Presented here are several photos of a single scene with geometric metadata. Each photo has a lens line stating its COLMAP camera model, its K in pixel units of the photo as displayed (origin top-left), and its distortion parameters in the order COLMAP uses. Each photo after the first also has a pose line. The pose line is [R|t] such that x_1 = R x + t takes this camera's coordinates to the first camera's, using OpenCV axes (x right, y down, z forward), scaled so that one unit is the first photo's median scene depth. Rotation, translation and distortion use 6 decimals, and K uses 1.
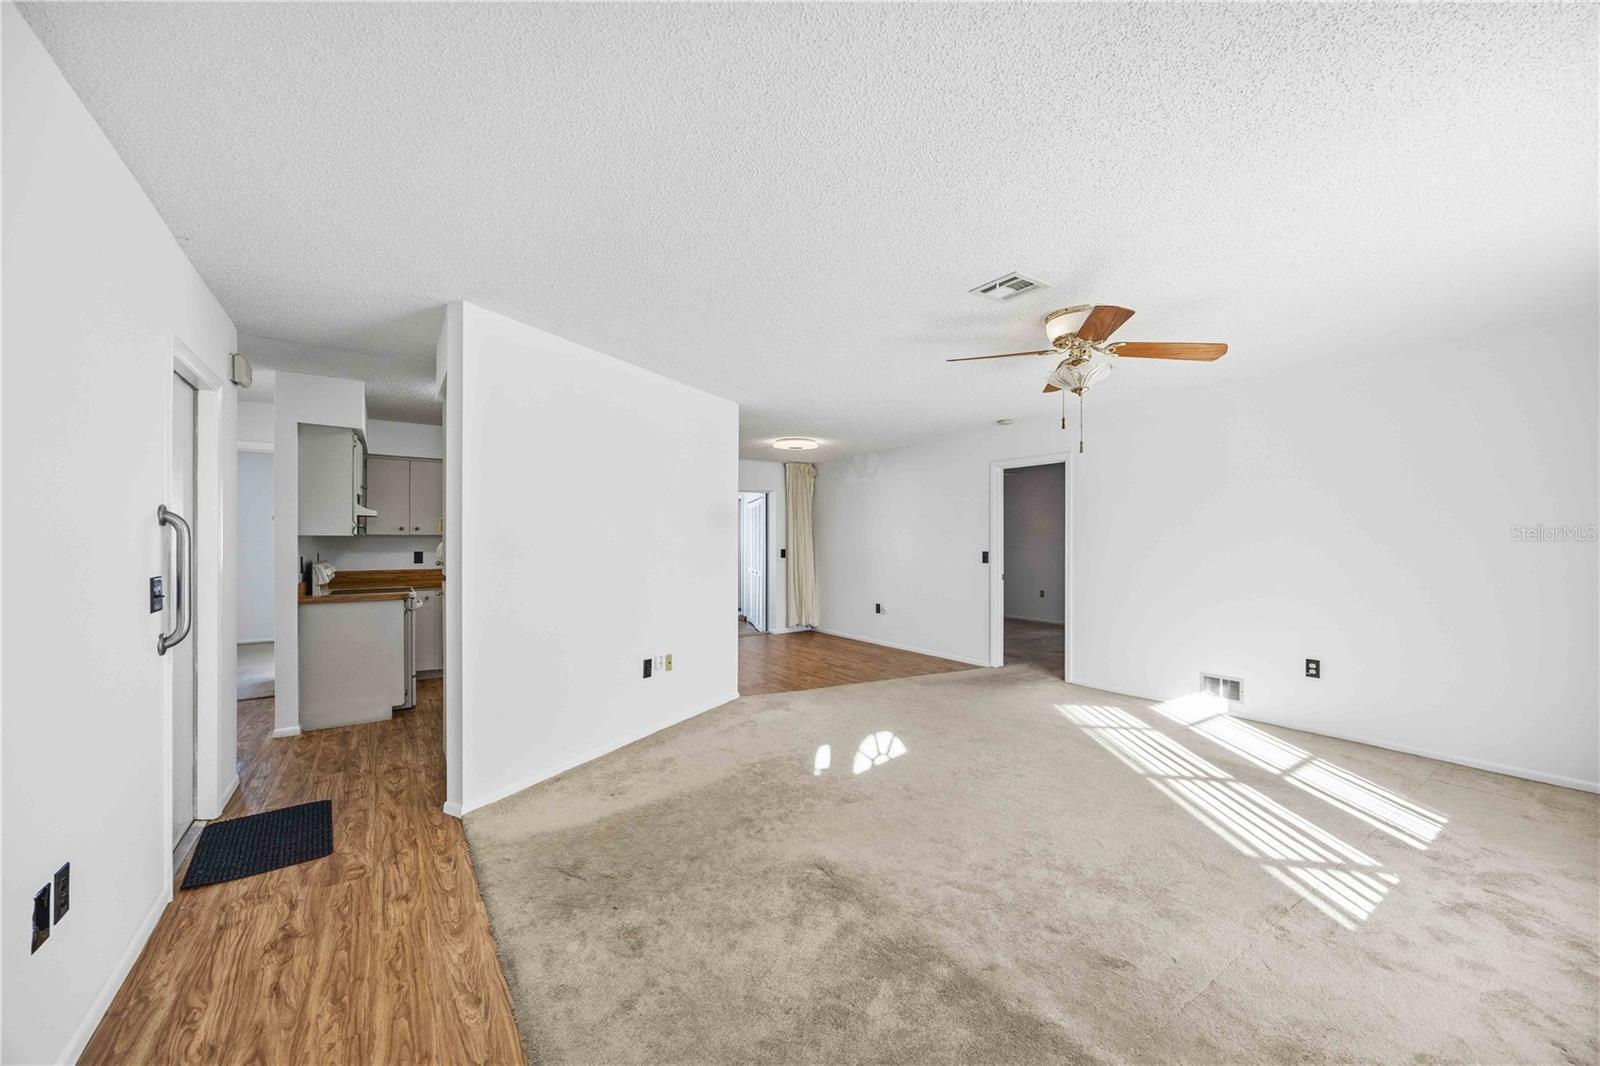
lens RADIAL K [[632.4, 0, 804.4], [0, 632.4, 533.6], [0, 0, 1]] dist [0.002037, 0.000474]
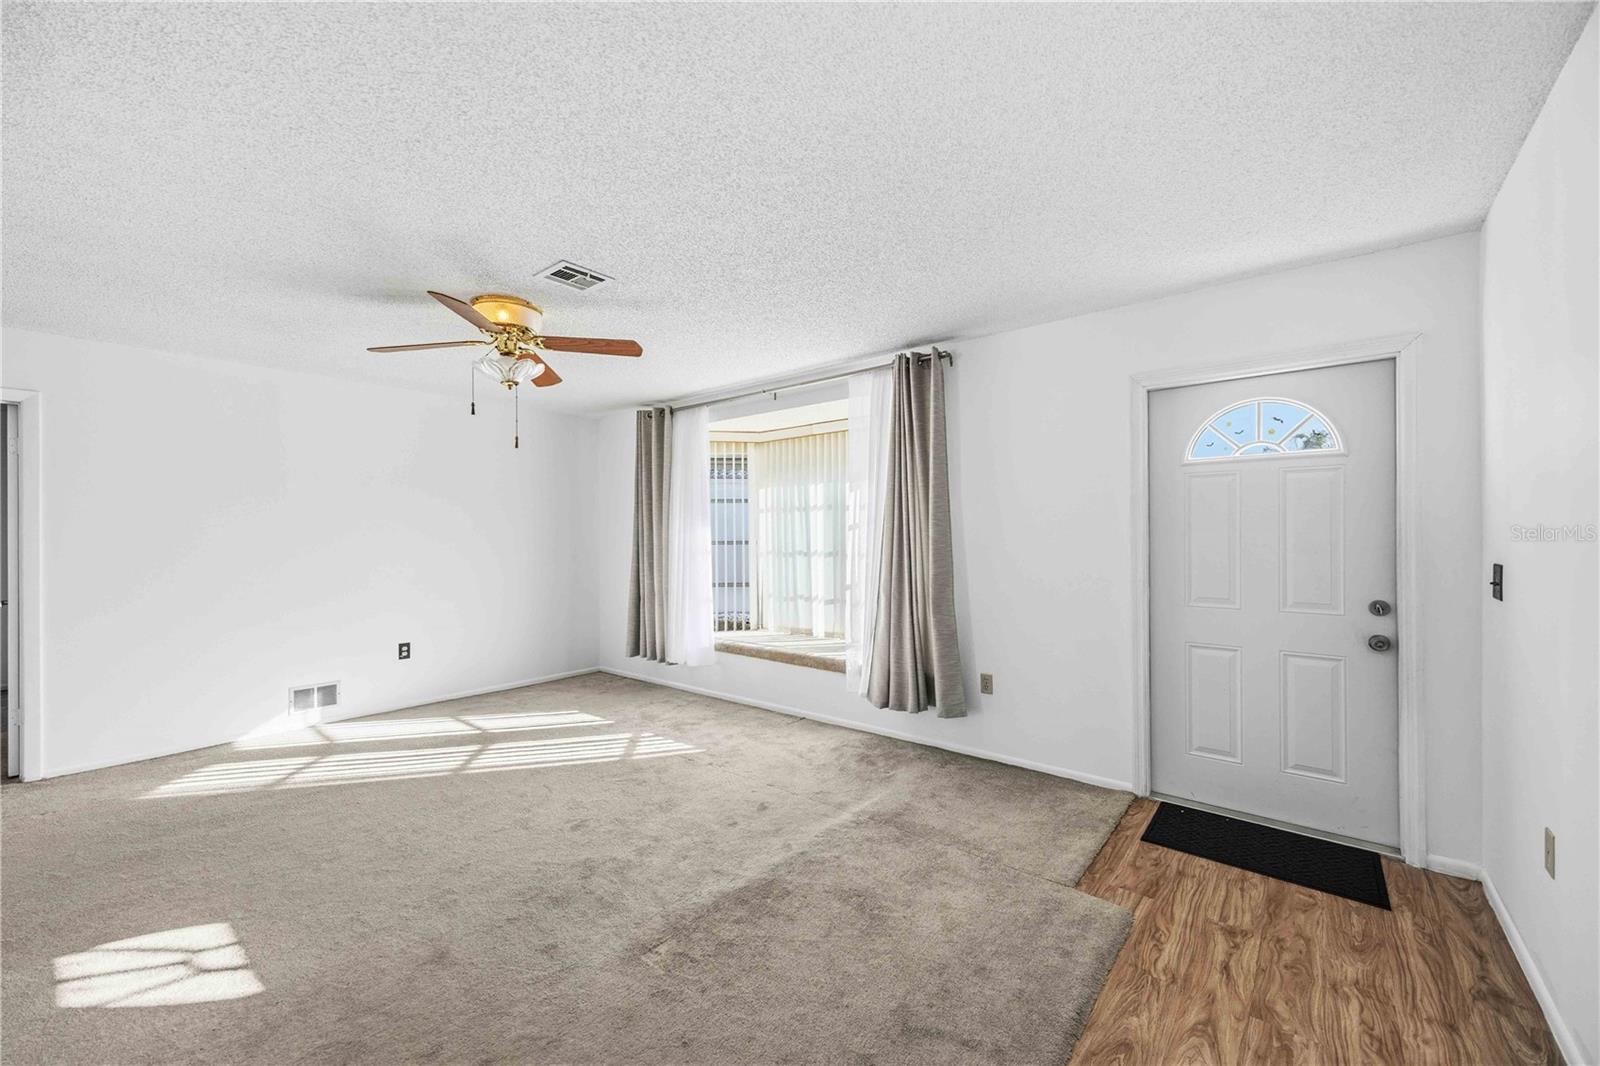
lens RADIAL K [[618.2, 0, 798.2], [0, 618.2, 538.4], [0, 0, 1]] dist [0.001741, -0.000351]
pose [[-0.261711, -0.004963, 0.965133, -0.505473], [0.004243, 0.999971, 0.006293, 0.008381], [-0.965137, 0.005742, -0.261683, 0.683824]]
